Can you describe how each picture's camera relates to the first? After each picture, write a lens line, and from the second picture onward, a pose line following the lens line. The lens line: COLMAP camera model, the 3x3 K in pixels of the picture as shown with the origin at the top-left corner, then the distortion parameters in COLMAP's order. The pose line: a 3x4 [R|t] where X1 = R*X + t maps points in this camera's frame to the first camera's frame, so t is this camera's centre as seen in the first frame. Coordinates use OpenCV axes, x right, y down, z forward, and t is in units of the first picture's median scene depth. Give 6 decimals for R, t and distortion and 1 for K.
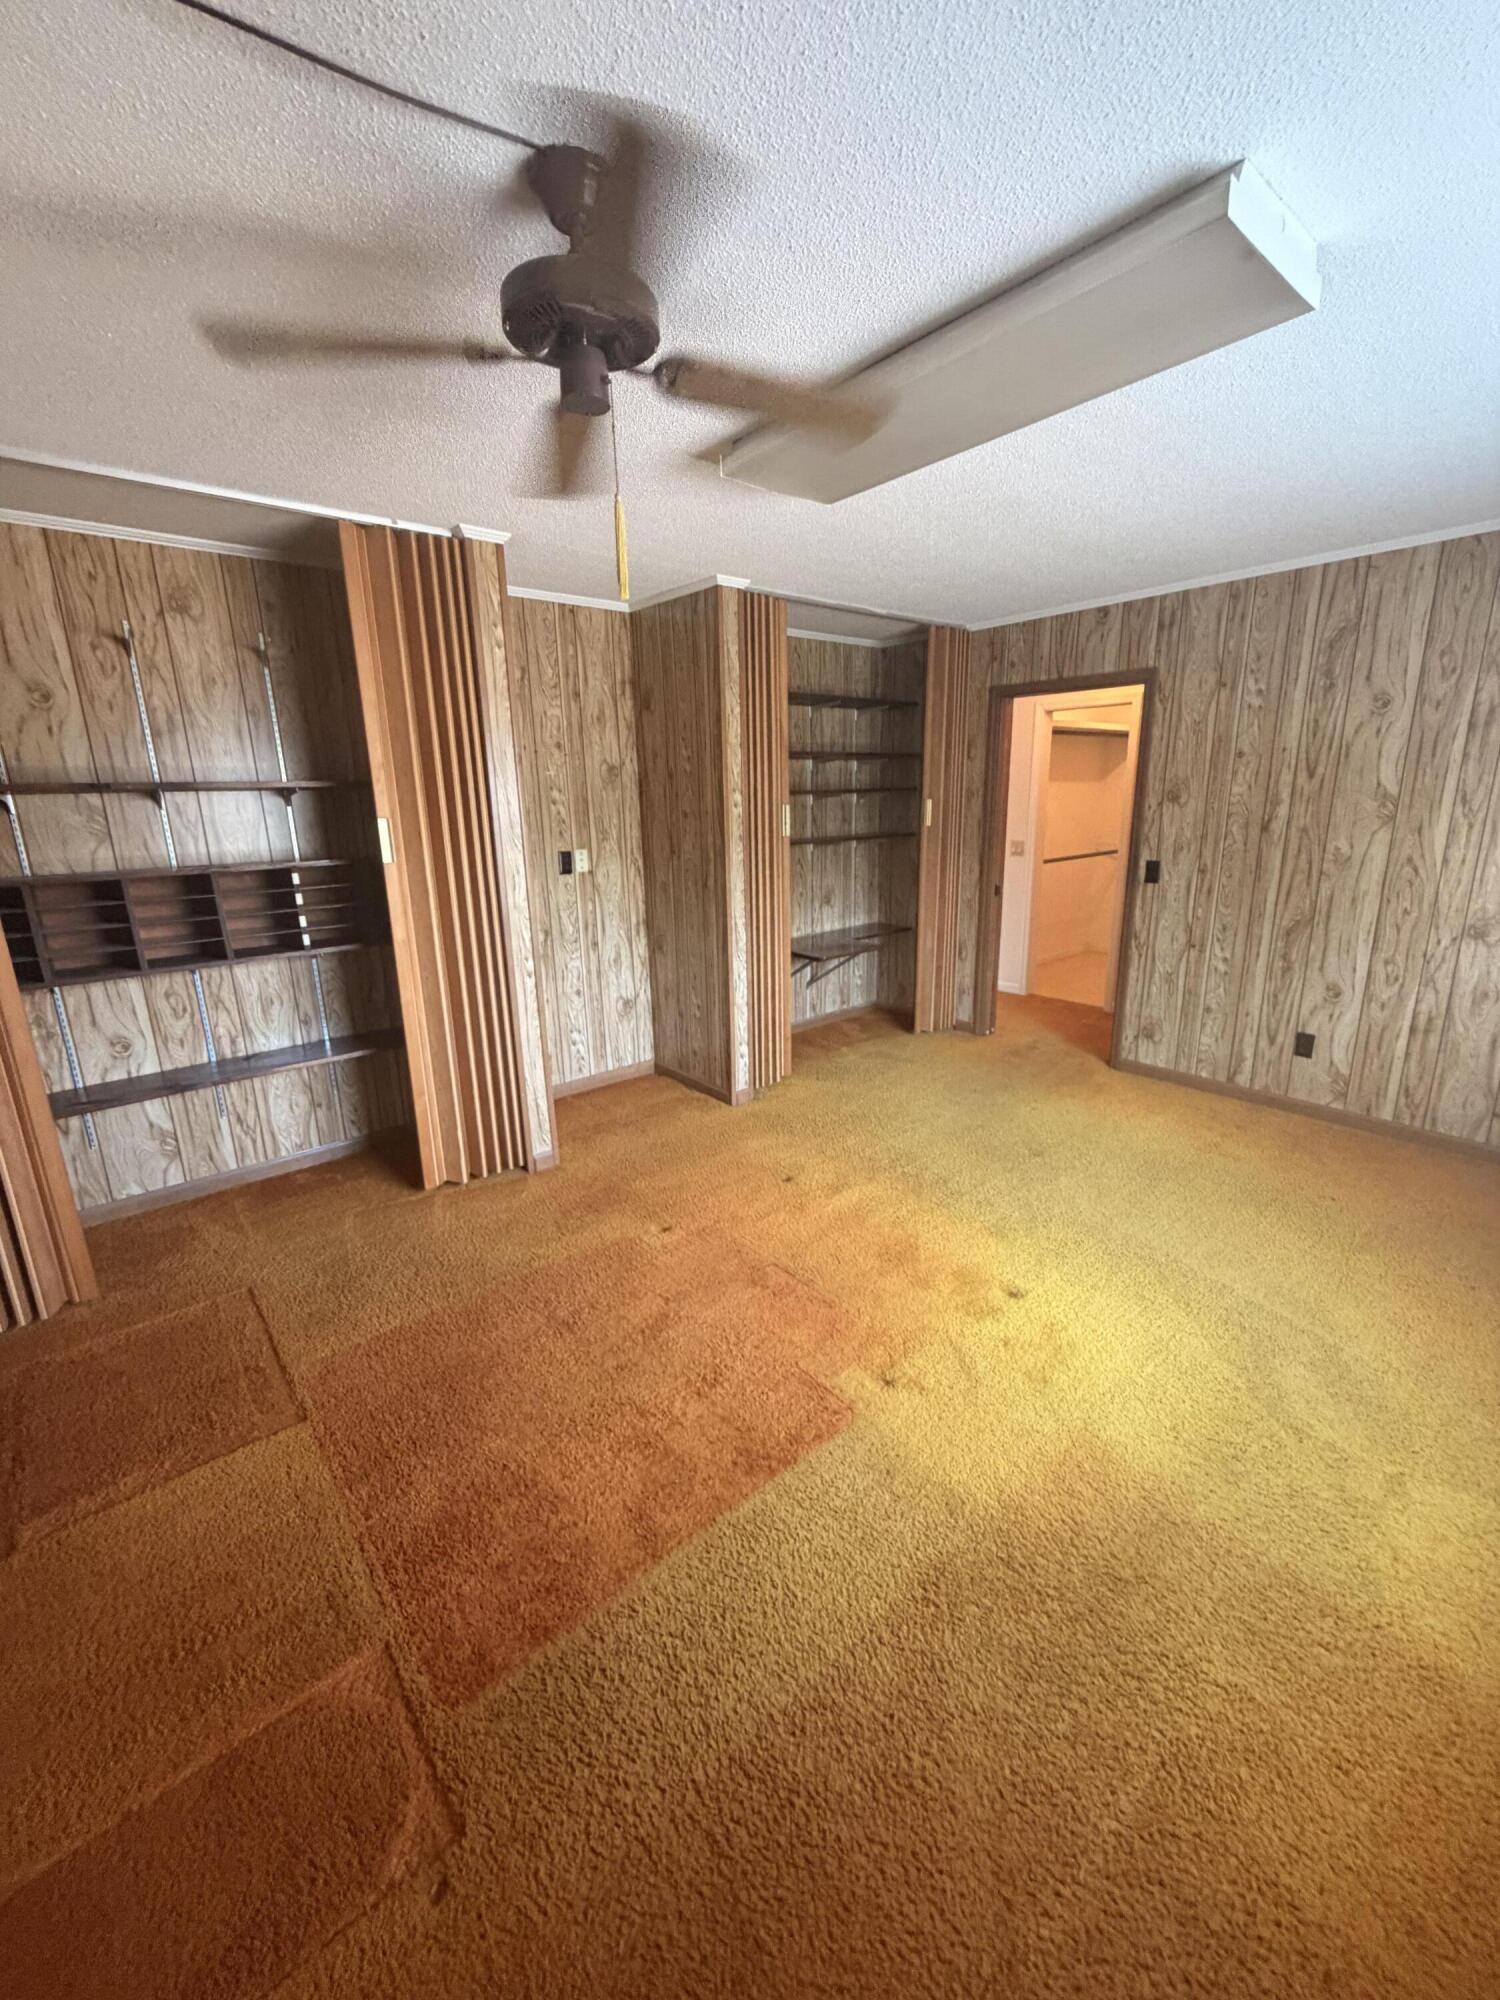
lens RADIAL K [[797.6, 0, 756.8], [0, 797.6, 992.7], [0, 0, 1]] dist [0.003045, -0.000597]
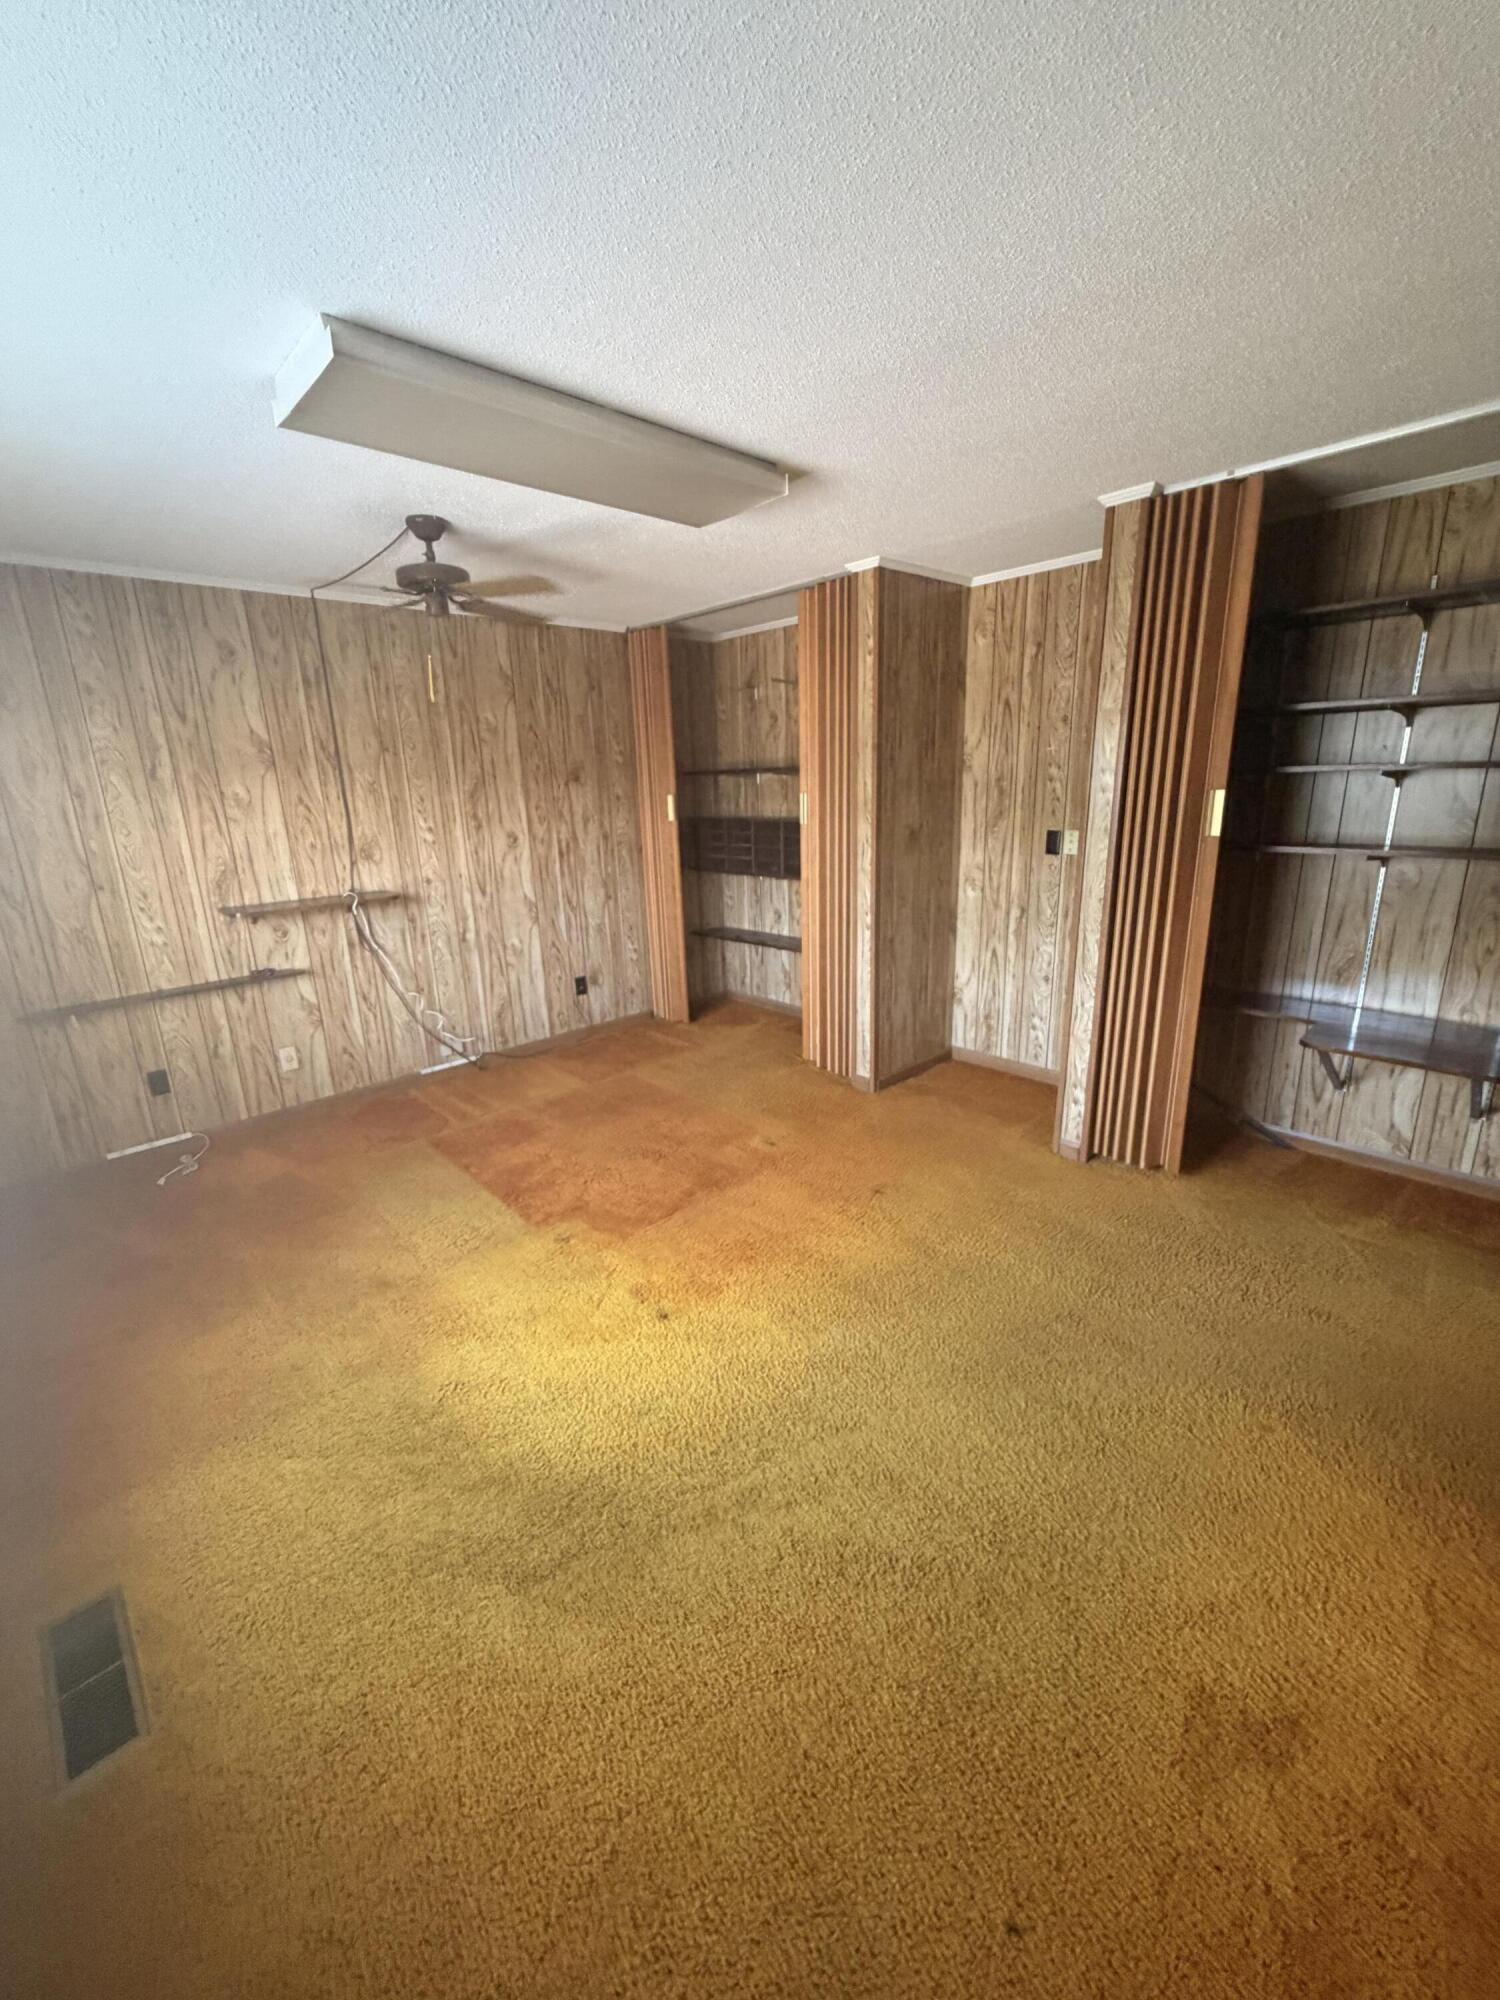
lens RADIAL K [[797.6, 0, 755.2], [0, 797.6, 999.7], [0, 0, 1]] dist [0.003045, -0.000597]
pose [[0.062002, 0.284246, -0.956745, 0.746749], [-0.218805, 0.939141, 0.264836, -0.169493], [0.973797, 0.192920, 0.120423, 0.600539]]
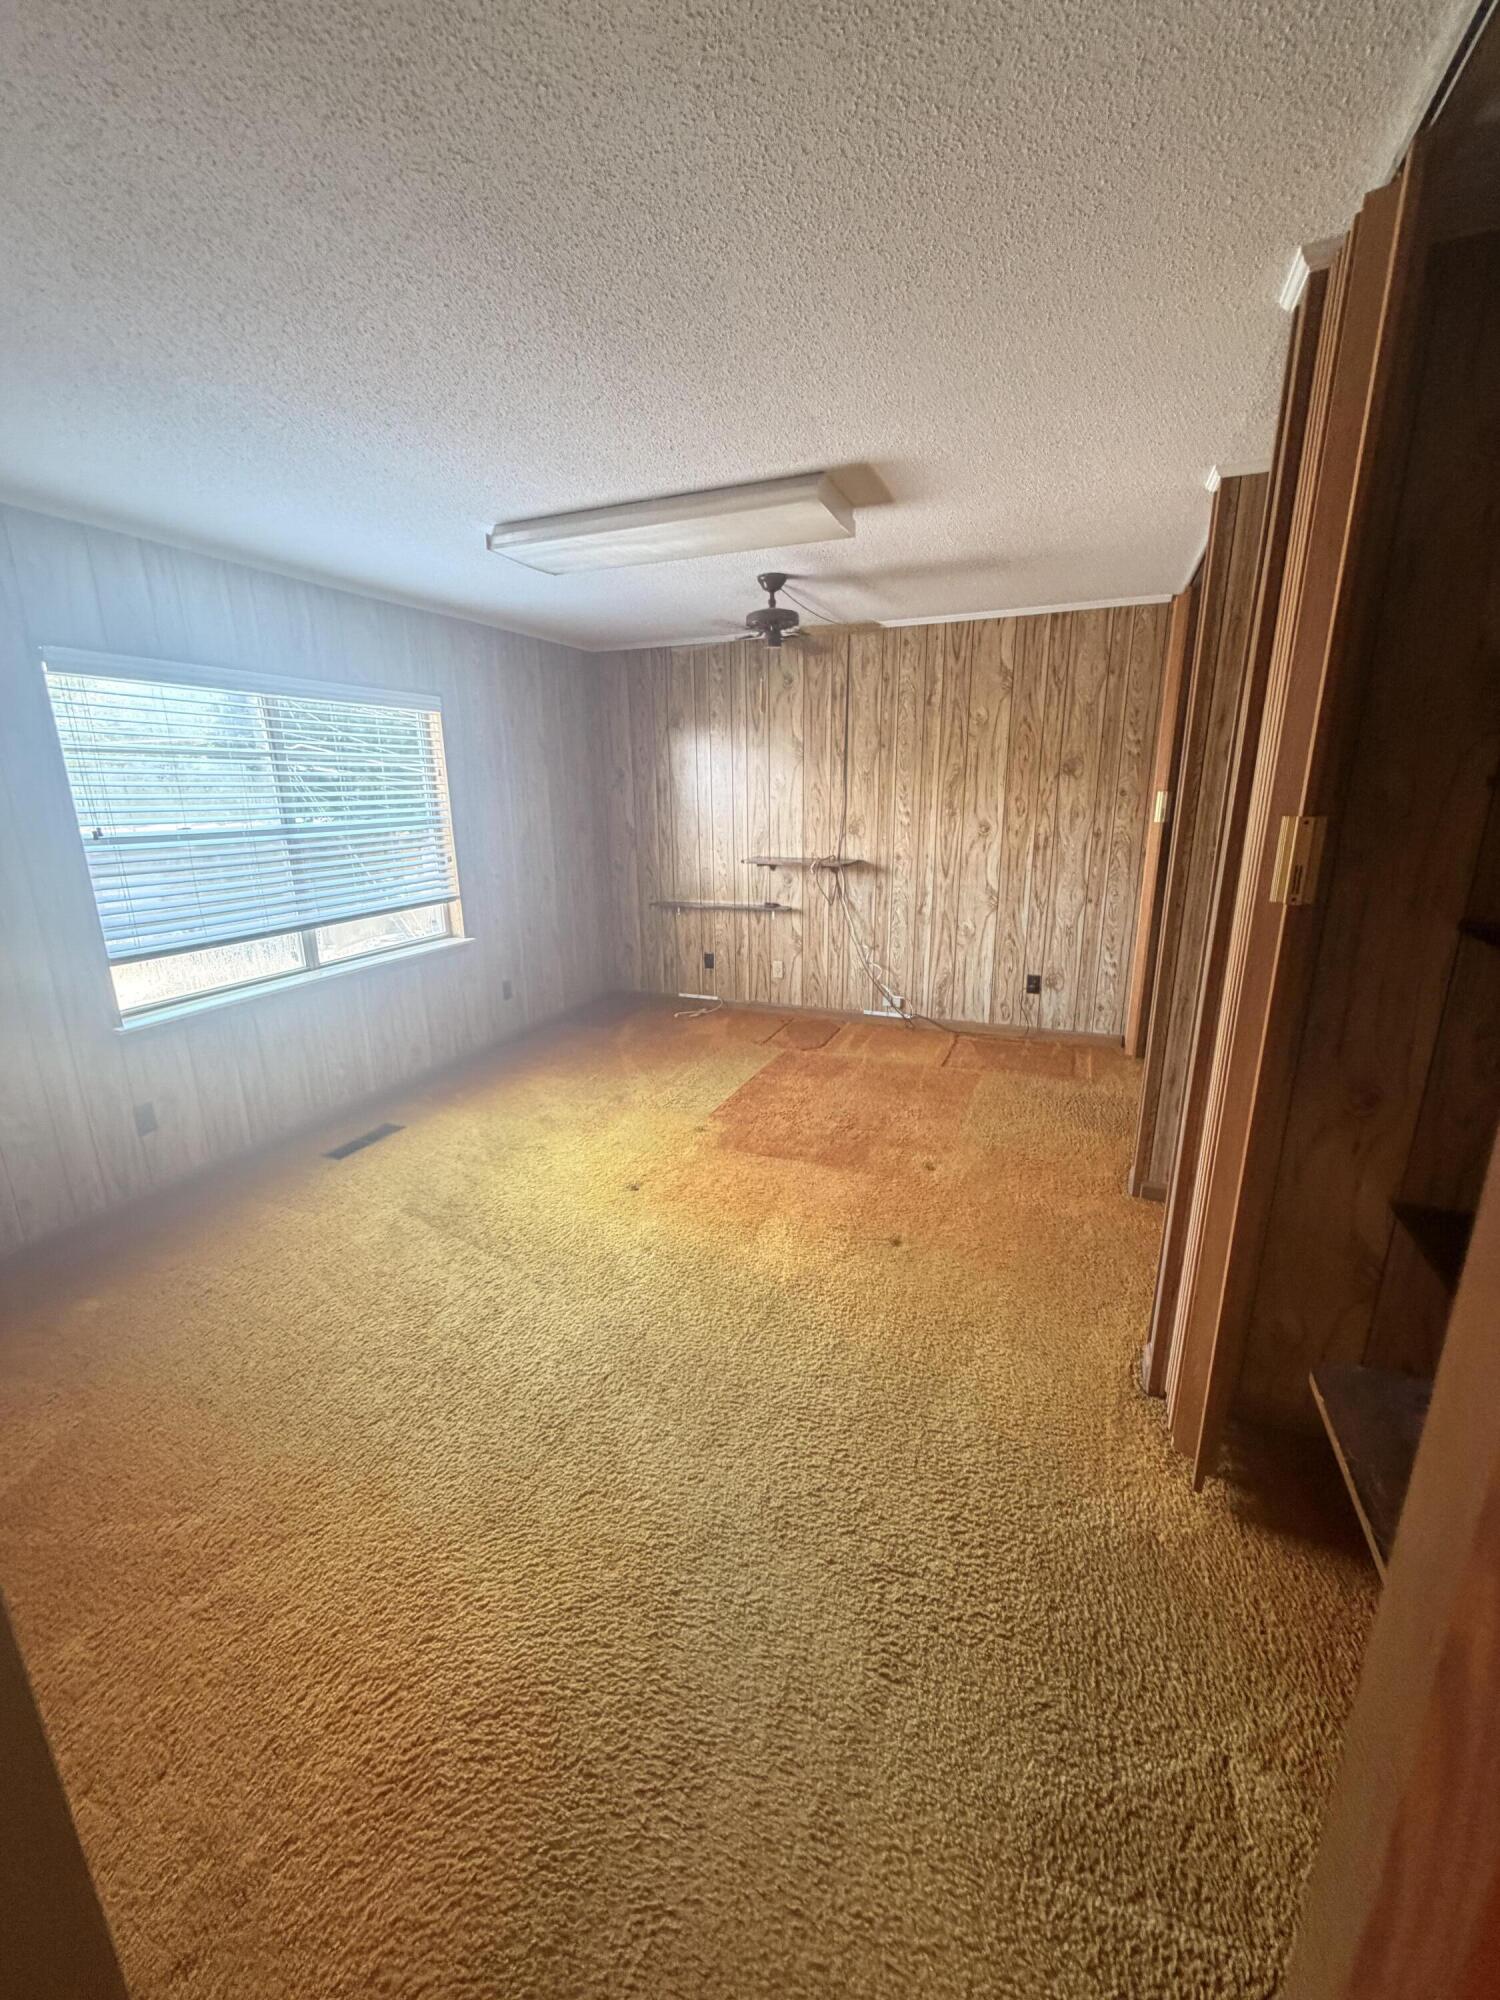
lens RADIAL K [[797.6, 0, 749.9], [0, 797.6, 998.8], [0, 0, 1]] dist [0.003045, -0.000597]
pose [[-0.885830, 0.147154, -0.440057, 0.438750], [-0.088423, 0.877467, 0.471415, -0.319754], [0.455507, 0.456505, -0.764275, 1.244615]]
